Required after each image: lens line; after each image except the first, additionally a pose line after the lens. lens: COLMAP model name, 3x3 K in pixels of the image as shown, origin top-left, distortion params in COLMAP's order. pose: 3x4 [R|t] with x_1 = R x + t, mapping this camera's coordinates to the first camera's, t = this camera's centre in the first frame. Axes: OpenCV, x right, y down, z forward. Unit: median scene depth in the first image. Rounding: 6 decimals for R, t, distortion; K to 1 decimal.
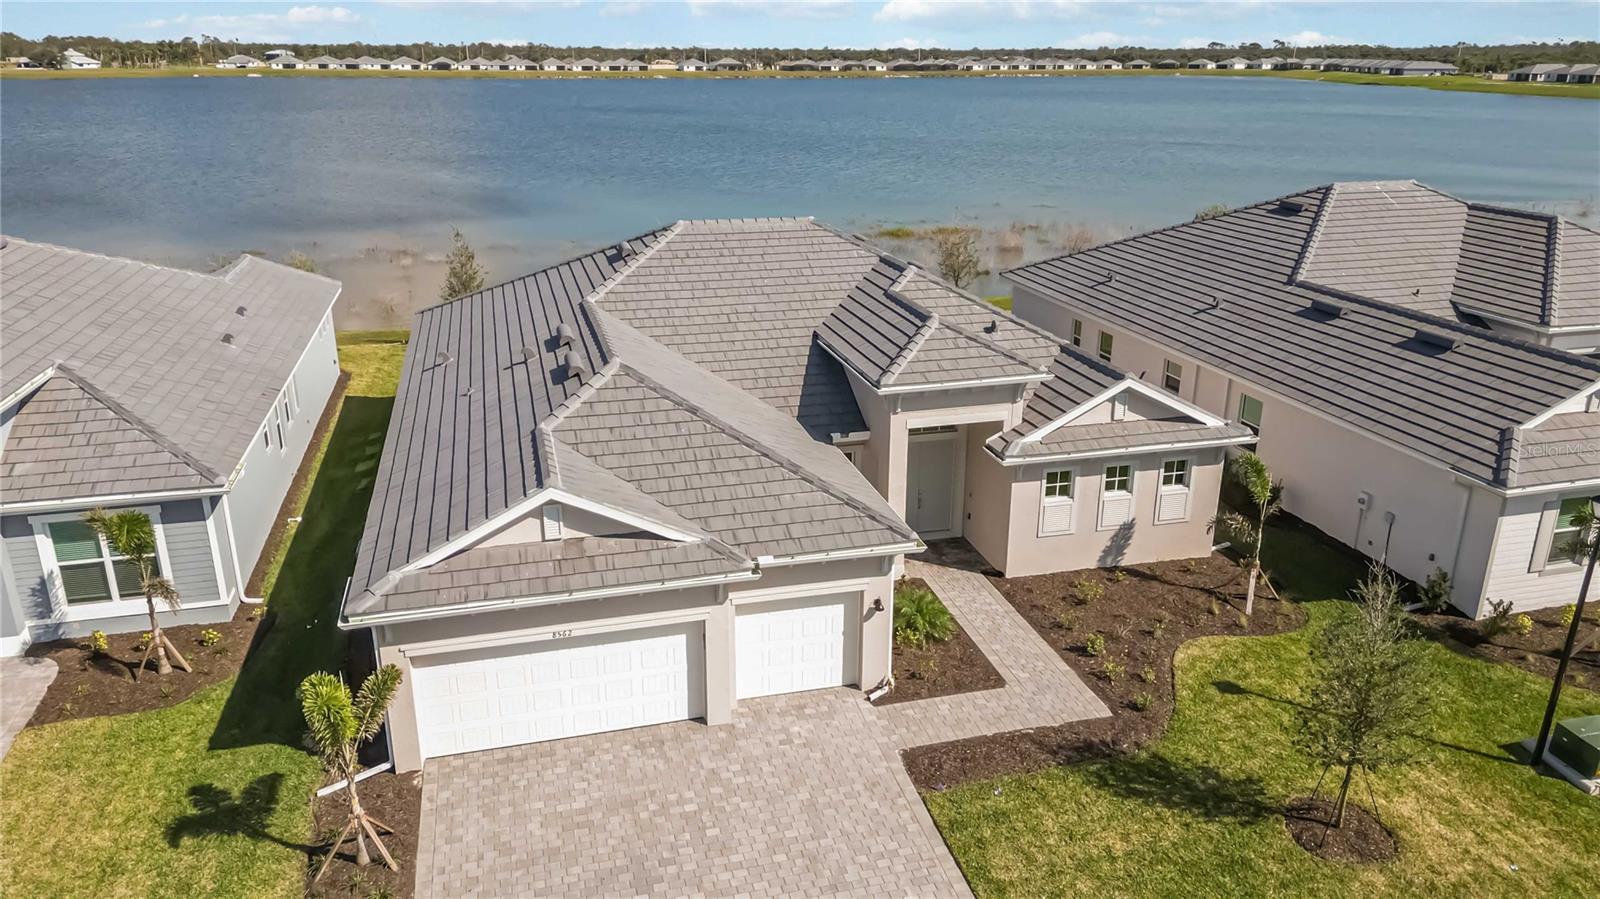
lens RADIAL K [[1123.0, 0, 795.1], [0, 1123.0, 445.8], [0, 0, 1]] dist [0.077686, -0.077240]
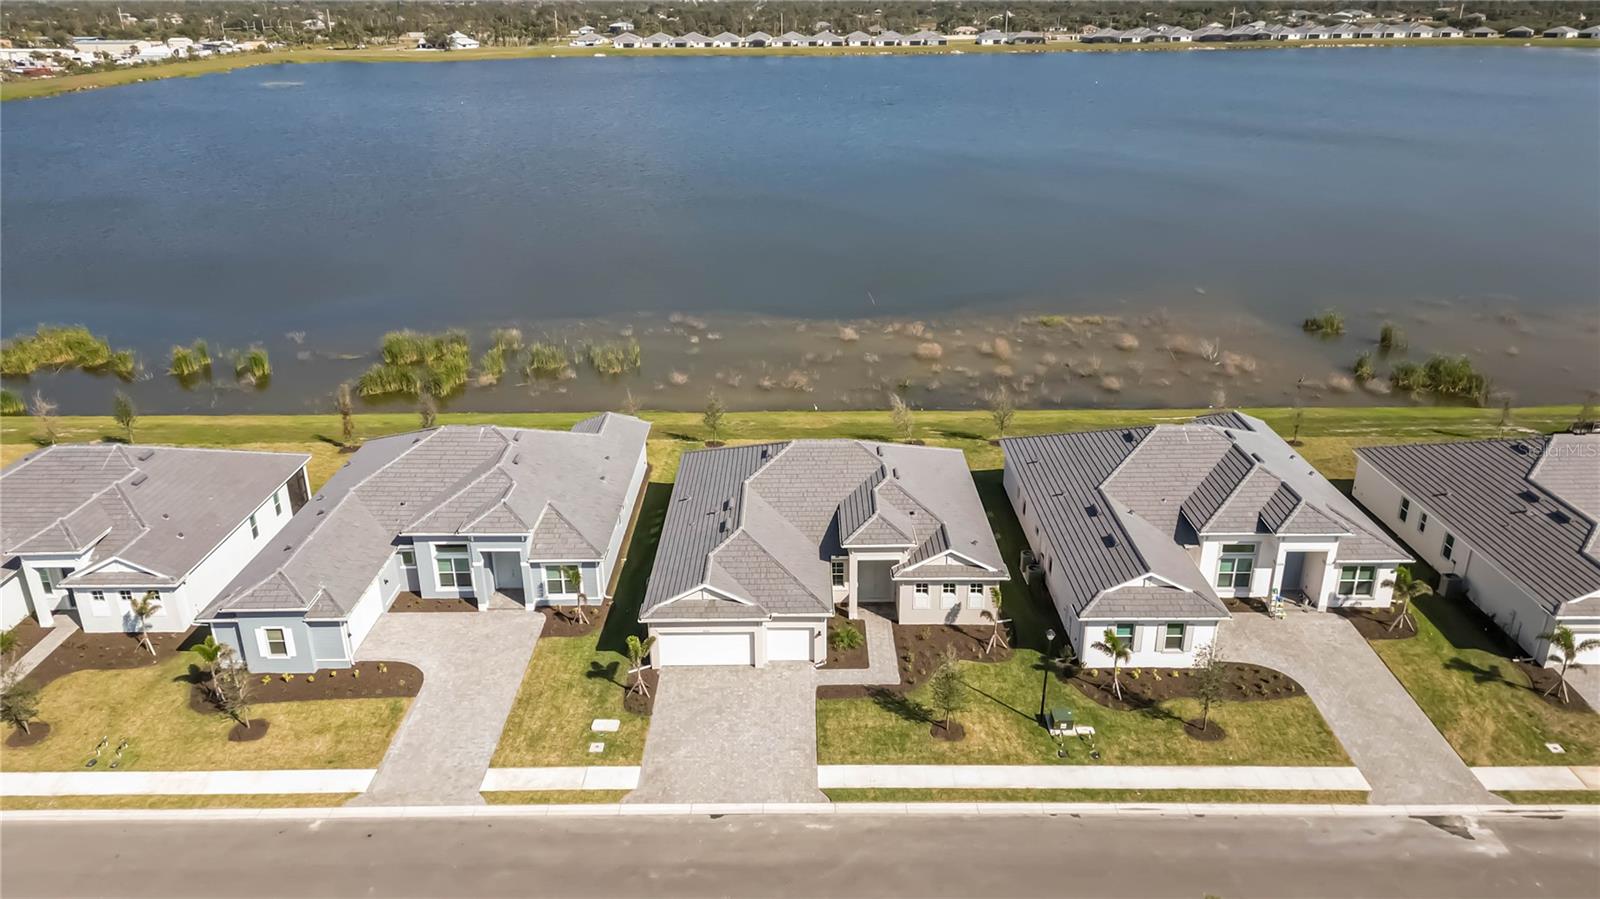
lens RADIAL K [[1130.7, 0, 796.1], [0, 1130.7, 424.4], [0, 0, 1]] dist [0.077758, -0.079896]
pose [[0.966253, 0.082778, -0.243934, 0.561281], [-0.075539, 0.996384, 0.038900, -0.405202], [0.246272, -0.019161, 0.969011, -1.455876]]
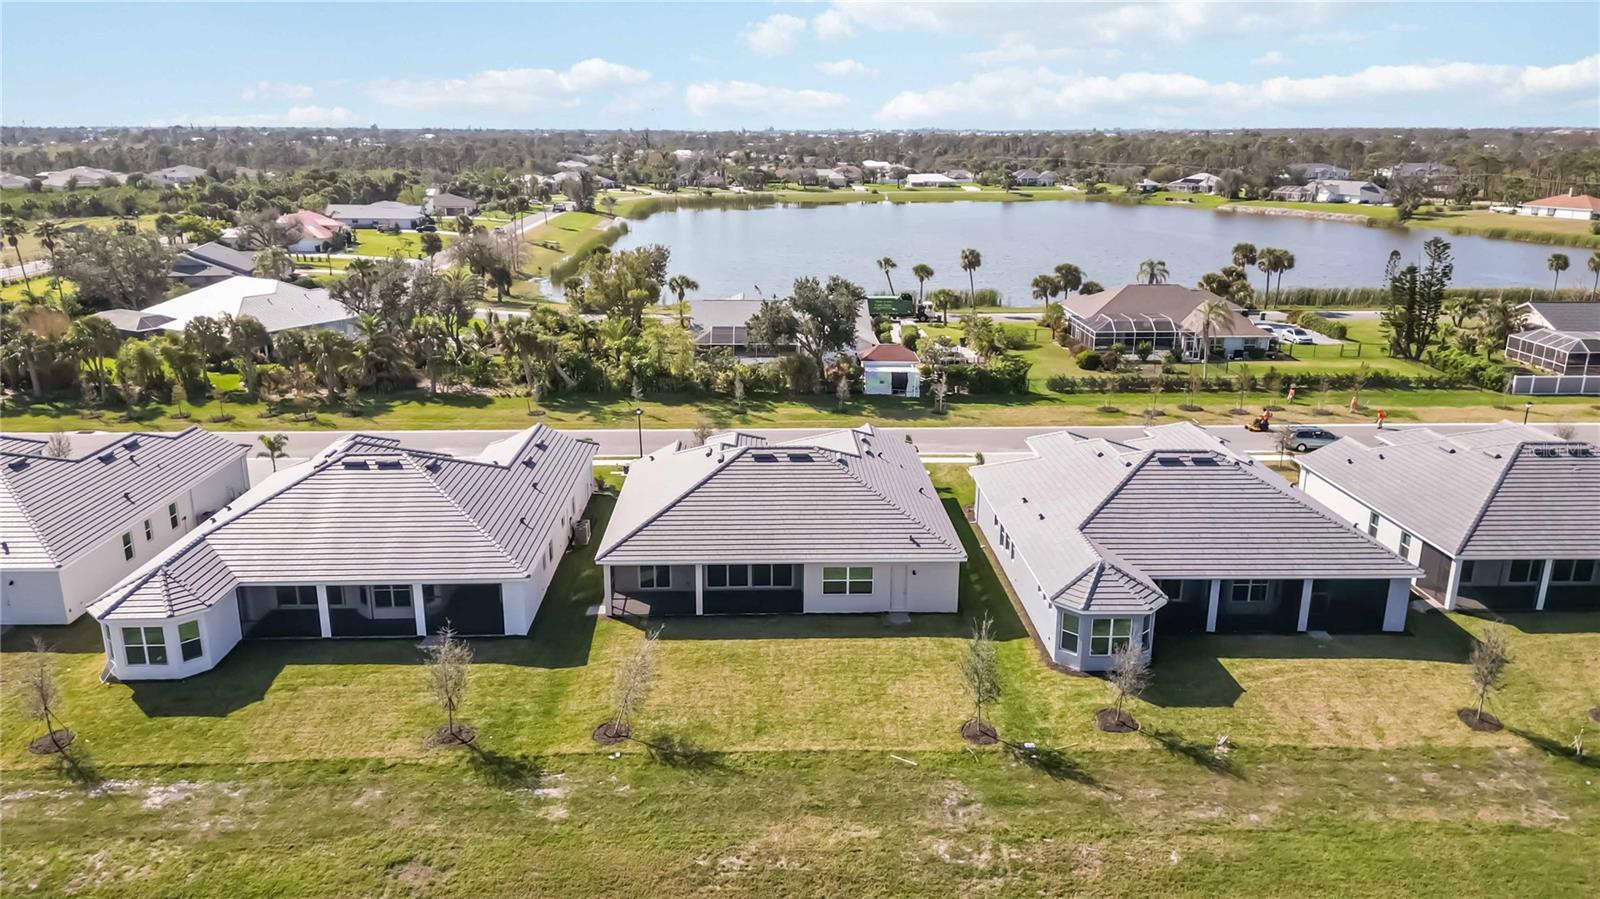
lens RADIAL K [[1123.0, 0, 795.1], [0, 1123.0, 445.8], [0, 0, 1]] dist [0.077686, -0.077240]
pose [[-0.974535, -0.065761, 0.214377, -0.665706], [0.069573, 0.820177, 0.567863, -1.778223], [-0.213170, 0.568317, -0.794716, 3.429122]]
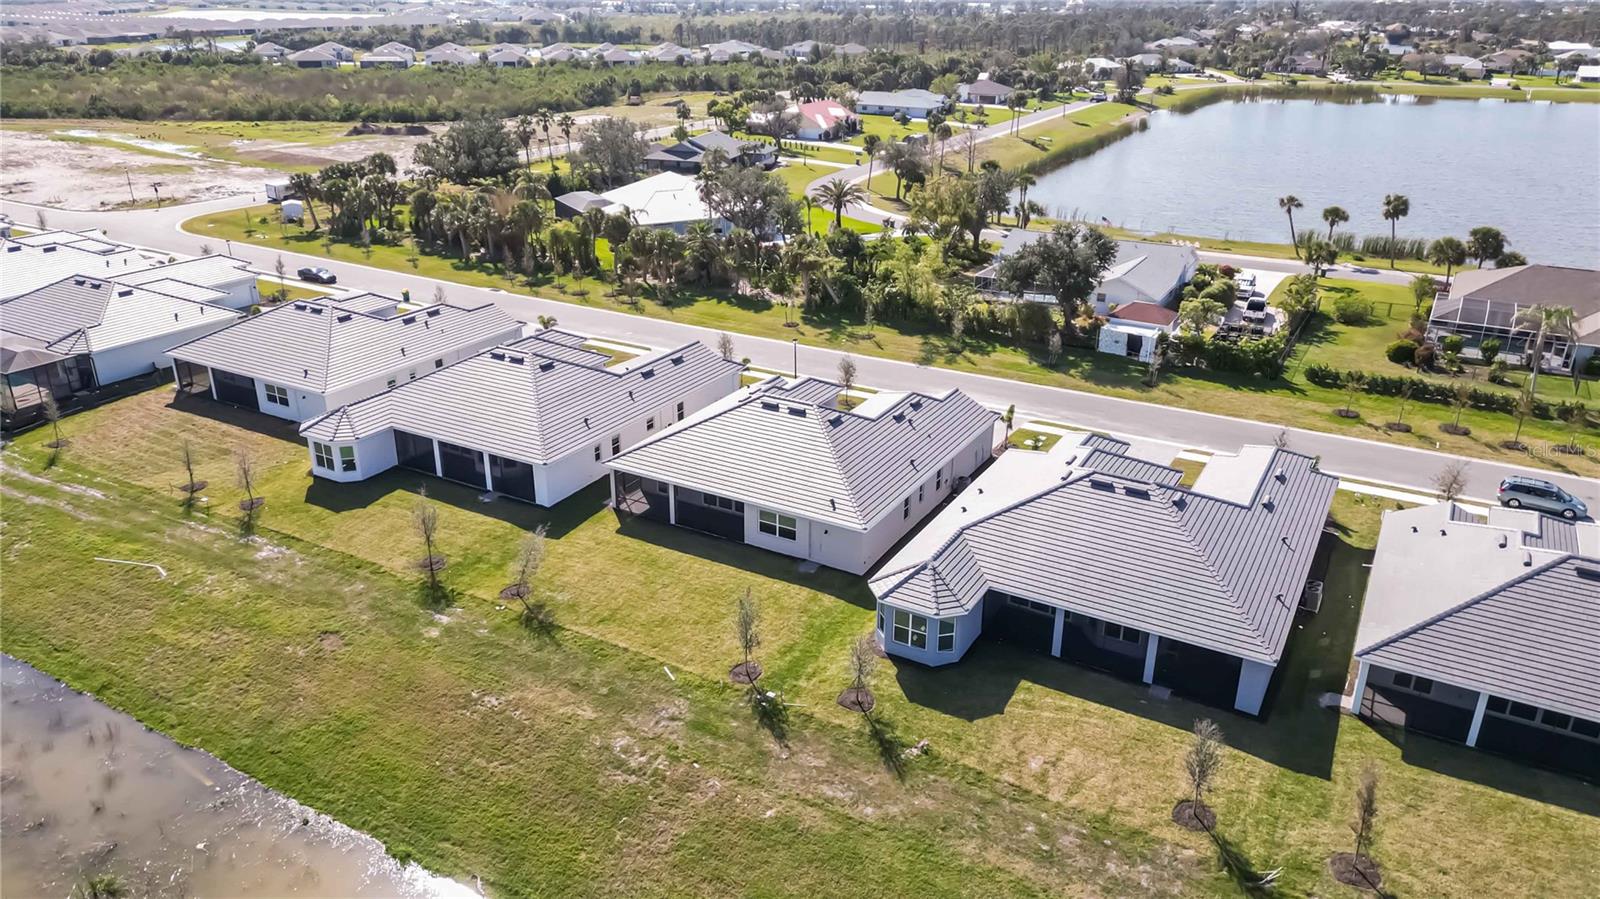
lens RADIAL K [[1123.0, 0, 795.1], [0, 1123.0, 445.8], [0, 0, 1]] dist [0.077686, -0.077240]
pose [[-0.711769, -0.271059, 0.648006, -2.082664], [0.226785, 0.784454, 0.577235, -1.917235], [-0.664795, 0.557816, -0.496878, 2.888749]]
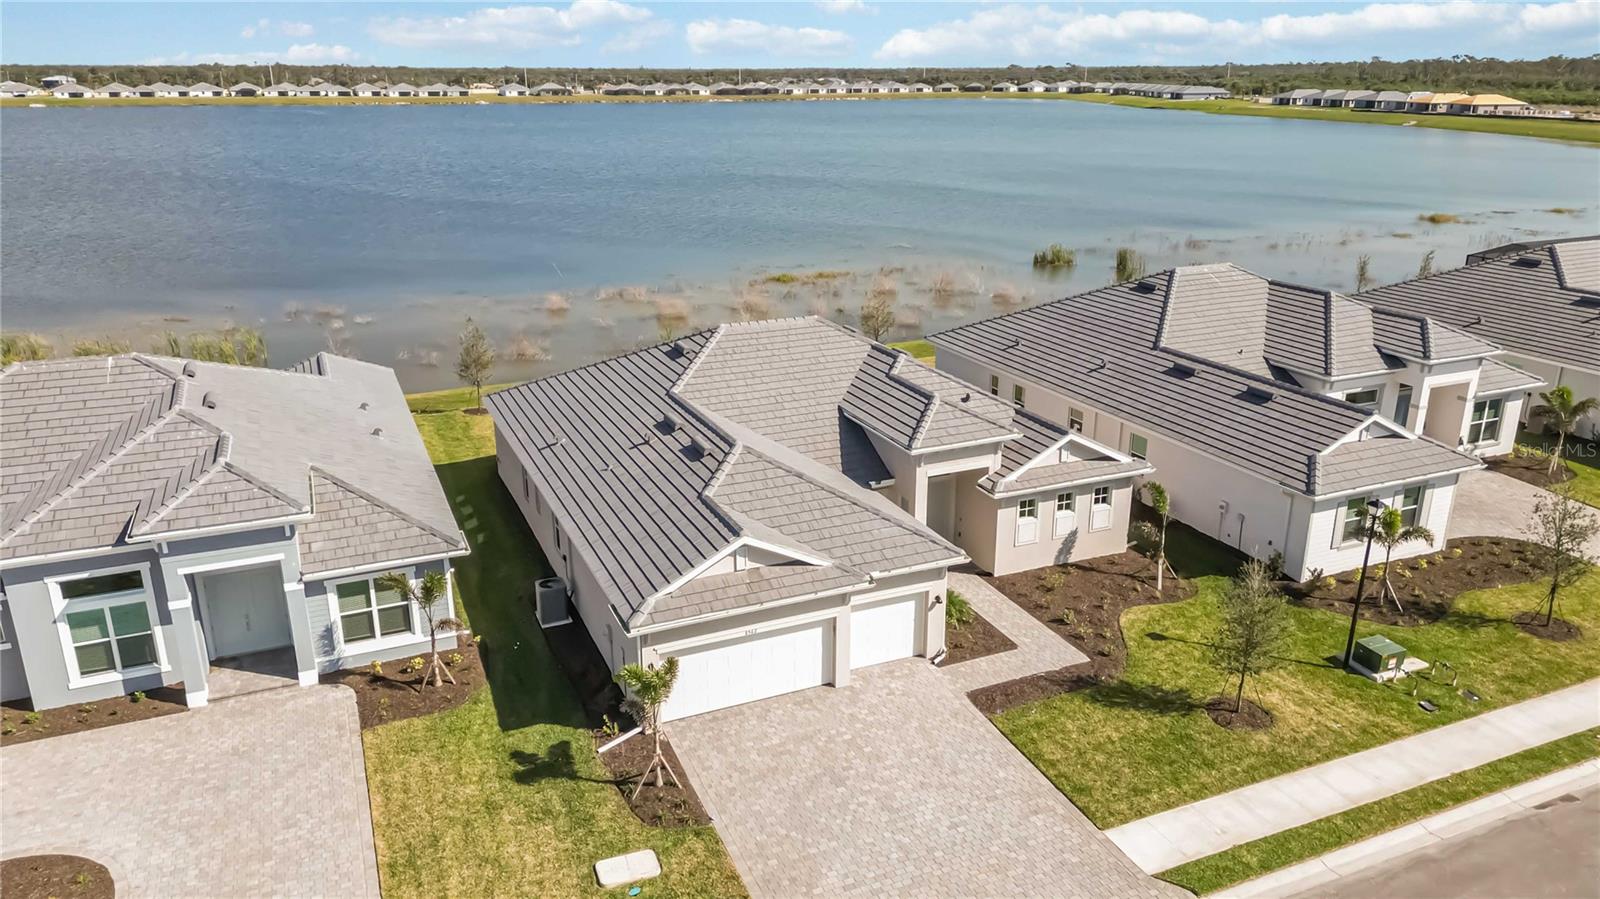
lens RADIAL K [[1123.0, 0, 795.1], [0, 1123.0, 445.8], [0, 0, 1]] dist [0.077686, -0.077240]
pose [[0.987767, -0.053179, 0.146588, -0.278959], [0.055136, 0.998435, -0.009319, -0.051567], [-0.145863, 0.017287, 0.989154, -0.397785]]
